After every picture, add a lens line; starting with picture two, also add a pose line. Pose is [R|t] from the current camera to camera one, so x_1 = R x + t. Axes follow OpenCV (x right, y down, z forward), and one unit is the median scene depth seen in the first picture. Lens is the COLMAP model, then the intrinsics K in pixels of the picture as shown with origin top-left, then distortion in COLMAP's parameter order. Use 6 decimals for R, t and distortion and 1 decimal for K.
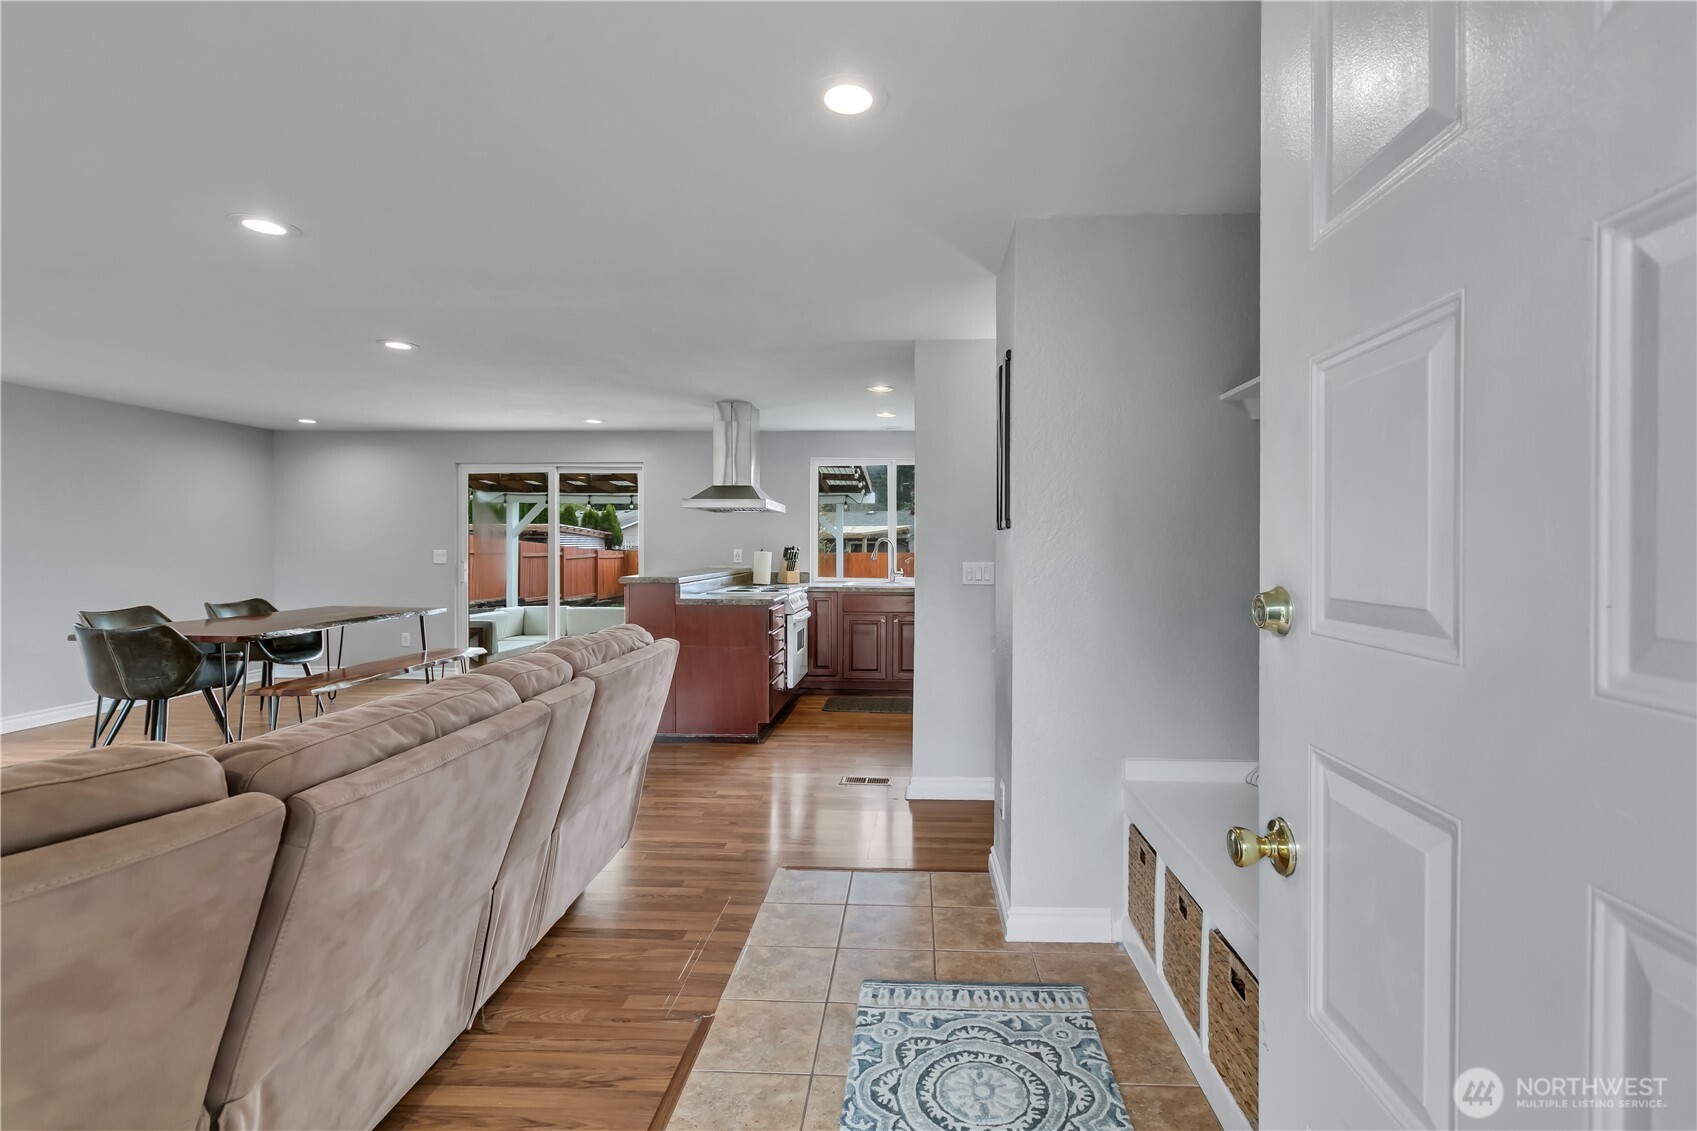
lens RADIAL K [[783.2, 0, 891.6], [0, 783.2, 571.2], [0, 0, 1]] dist [0.002913, -0.000480]
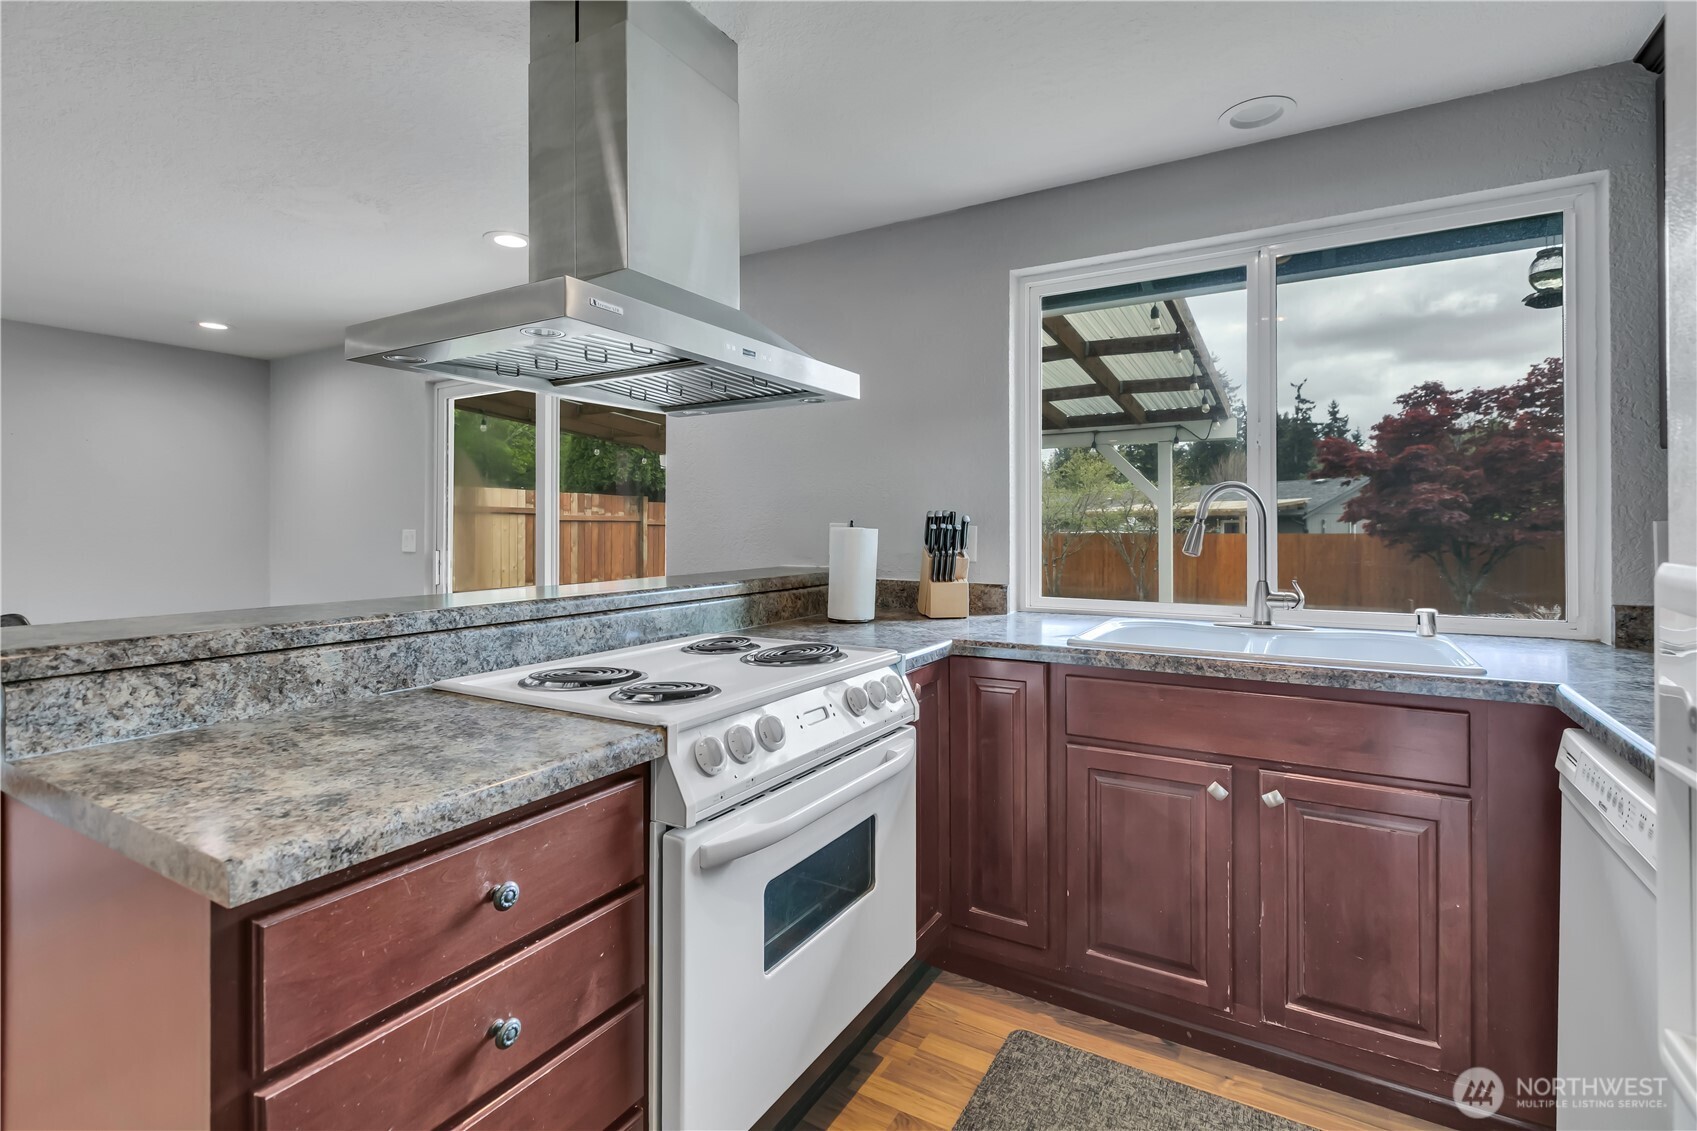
lens RADIAL K [[783.2, 0, 860.4], [0, 783.2, 522.2], [0, 0, 1]] dist [0.002913, -0.000480]
pose [[0.879750, -0.008777, -0.475356, 0.008438], [-0.010191, 0.999252, -0.037310, -0.014626], [0.475328, 0.037668, 0.879002, 0.698838]]
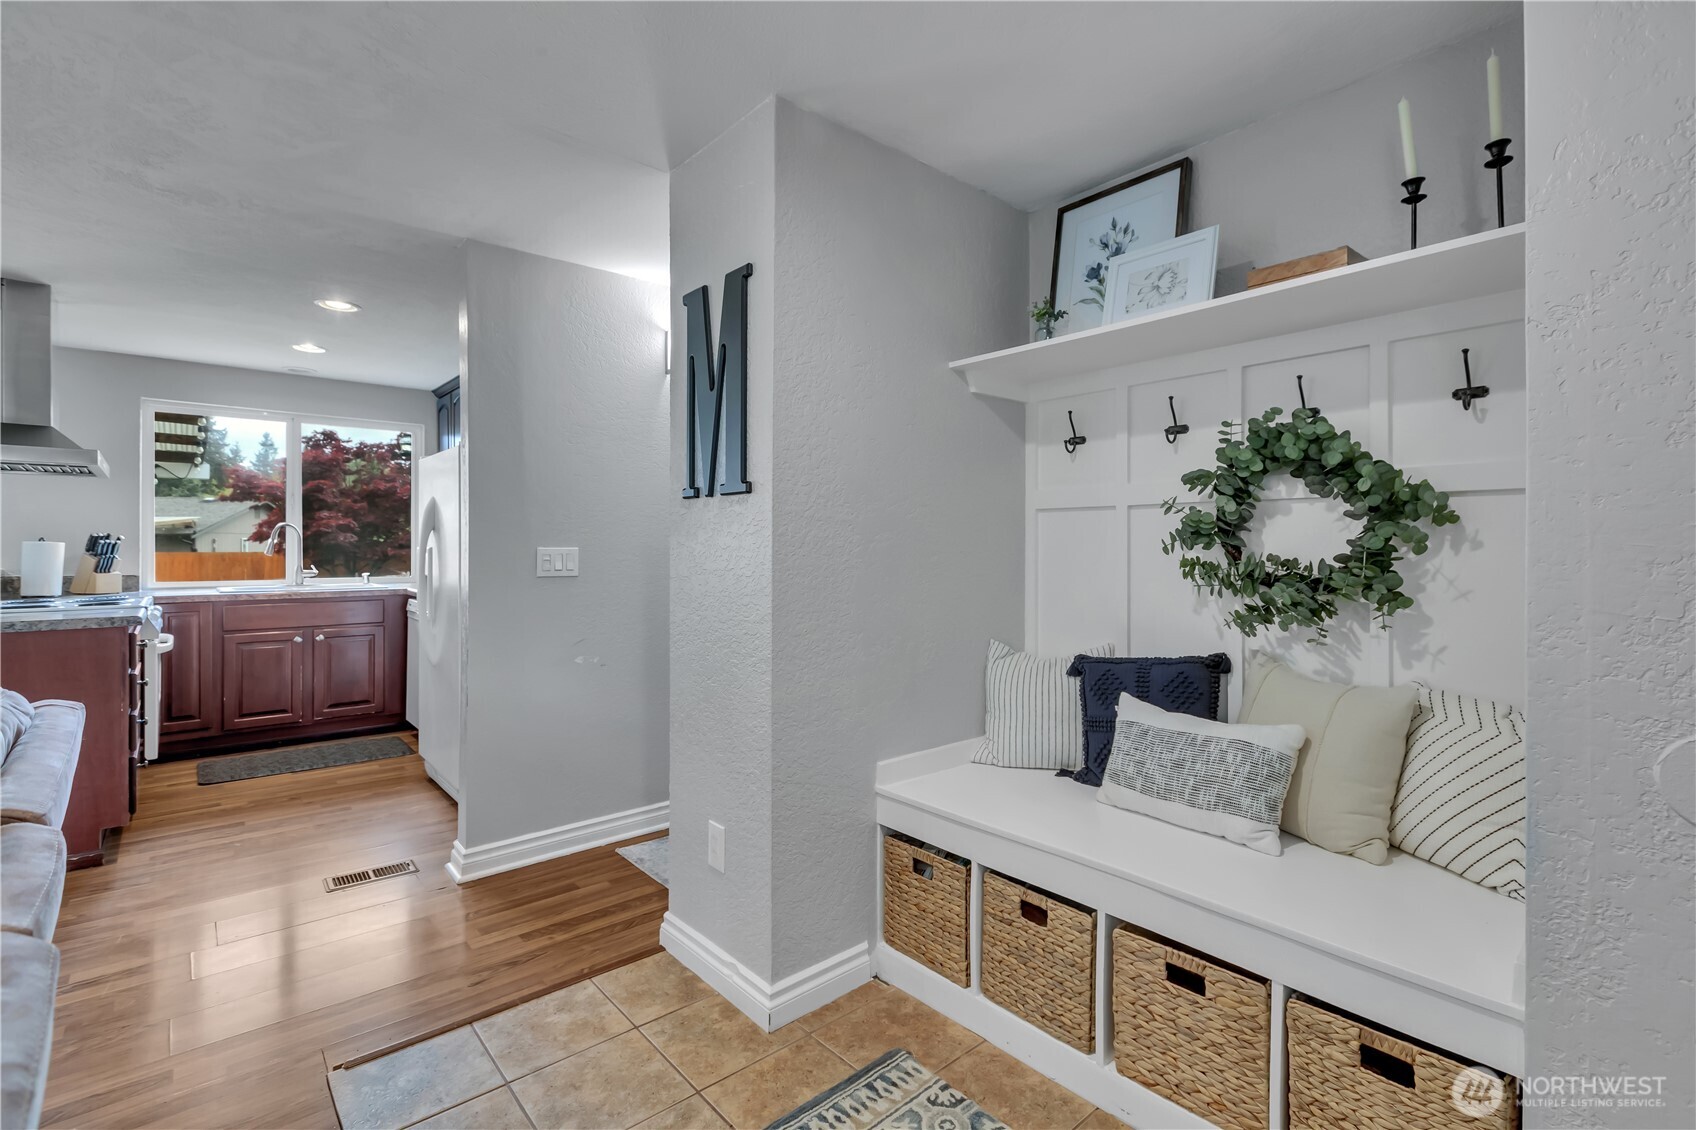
lens RADIAL K [[782.7, 0, 859.9], [0, 782.7, 547.8], [0, 0, 1]] dist [0.002913, -0.000480]
pose [[0.734978, -0.005233, 0.678071, -0.114858], [0.025337, 0.999484, -0.019750, 0.007246], [-0.677618, 0.031696, 0.734731, 0.140126]]
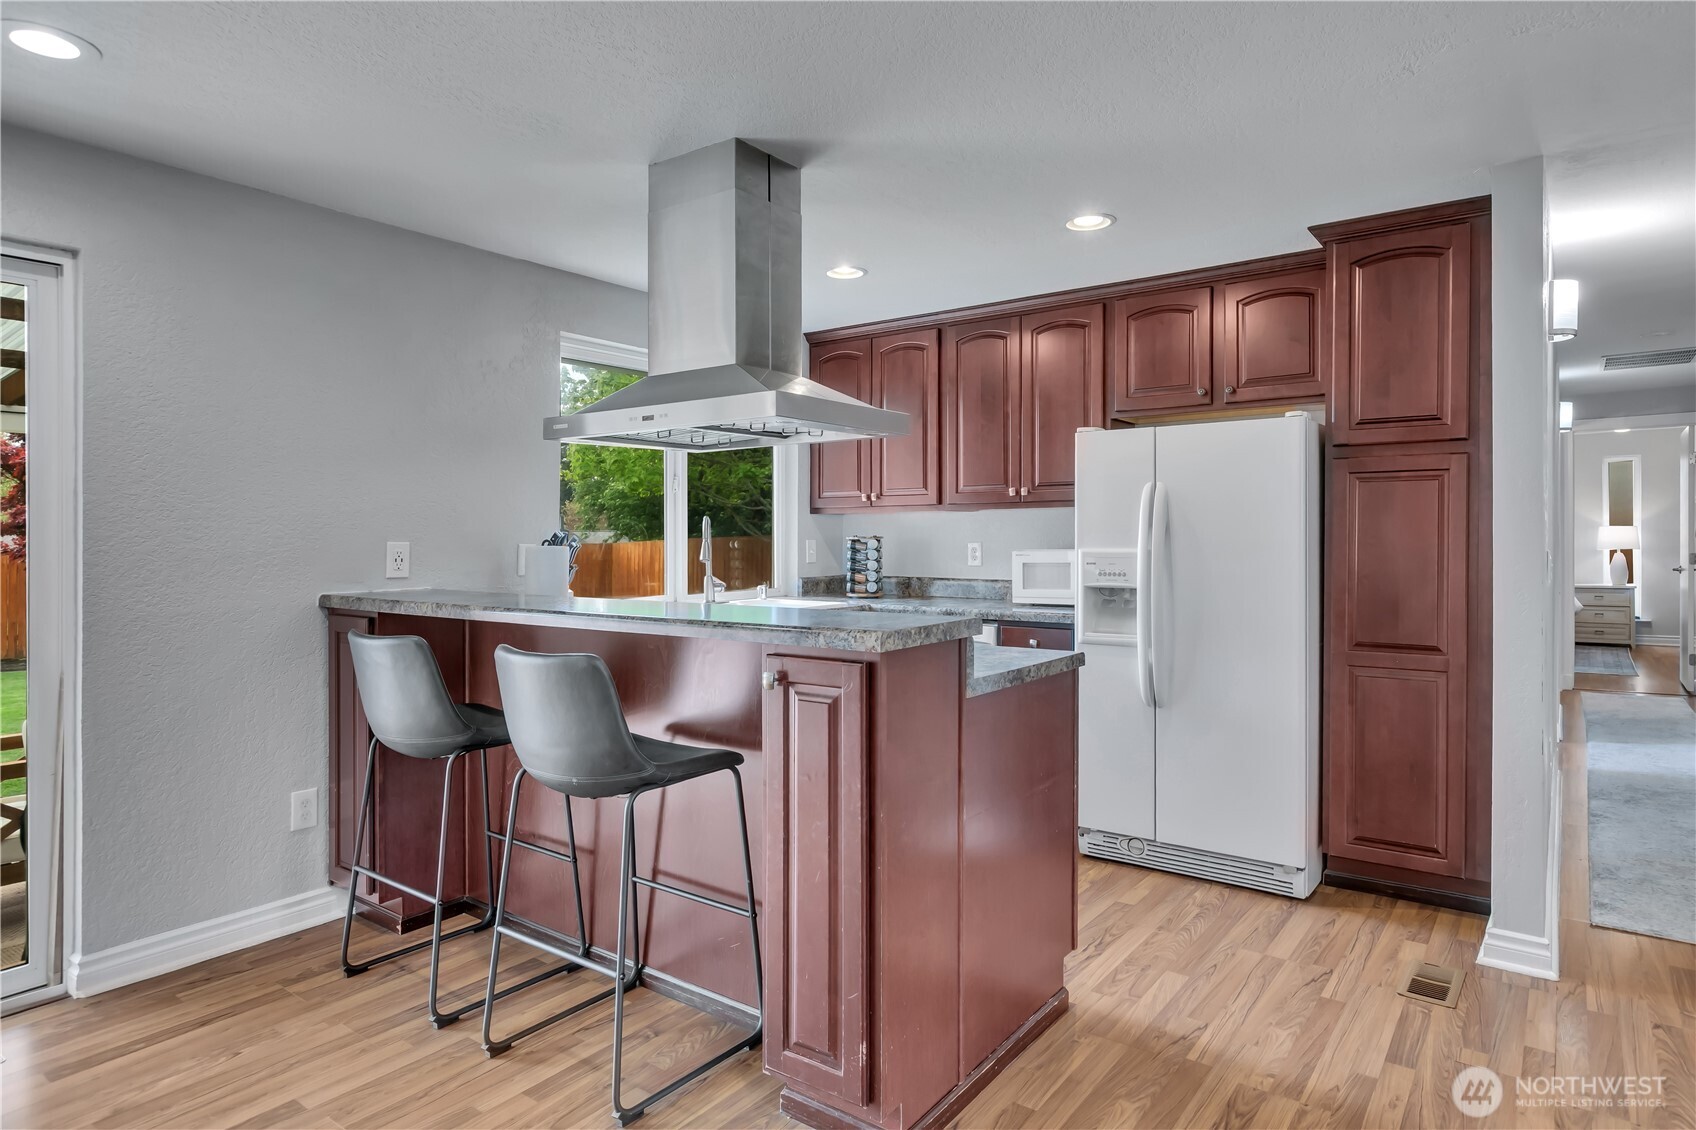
lens RADIAL K [[948.8, 0, 851.1], [0, 948.8, 553.9], [0, 0, 1]] dist [-0.002691, 0.000341]
pose [[0.573954, -0.021828, 0.818597, -0.479470], [0.033534, 0.999433, 0.003137, -0.017758], [-0.818201, 0.025650, 0.574360, 0.609007]]
